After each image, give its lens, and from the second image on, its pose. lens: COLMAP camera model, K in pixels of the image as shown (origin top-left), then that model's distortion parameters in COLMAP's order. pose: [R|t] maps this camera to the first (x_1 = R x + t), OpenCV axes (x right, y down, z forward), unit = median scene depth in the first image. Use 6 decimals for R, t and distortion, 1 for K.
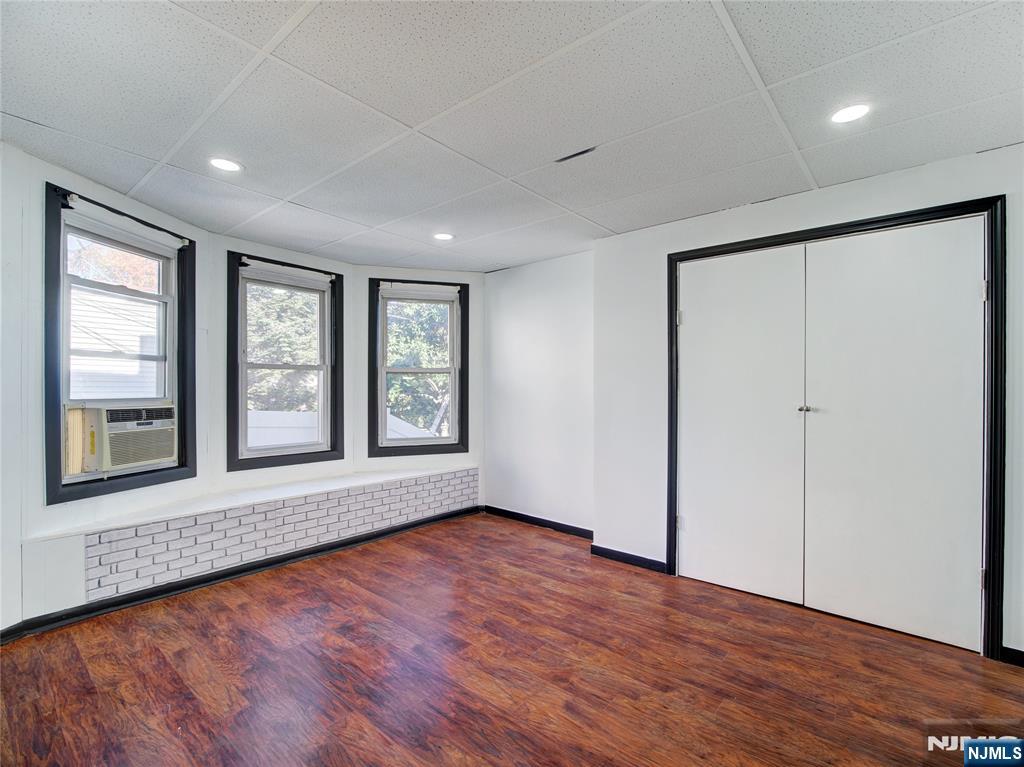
lens RADIAL K [[484.5, 0, 508.8], [0, 484.5, 385.2], [0, 0, 1]] dist [-0.002880, -0.001920]
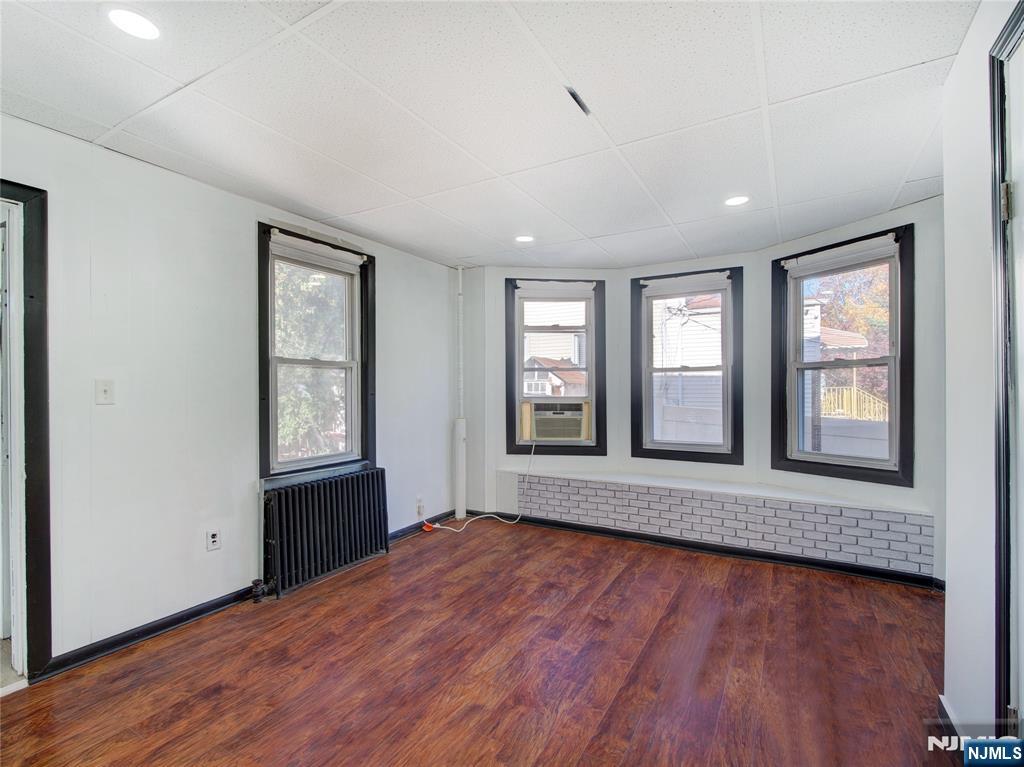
lens RADIAL K [[484.5, 0, 508.7], [0, 484.5, 390.6], [0, 0, 1]] dist [-0.002880, -0.001920]
pose [[0.166420, -0.004623, -0.986044, 0.696984], [0.010819, 0.999937, -0.002862, 0.010014], [0.985996, -0.010192, 0.166460, 0.565329]]
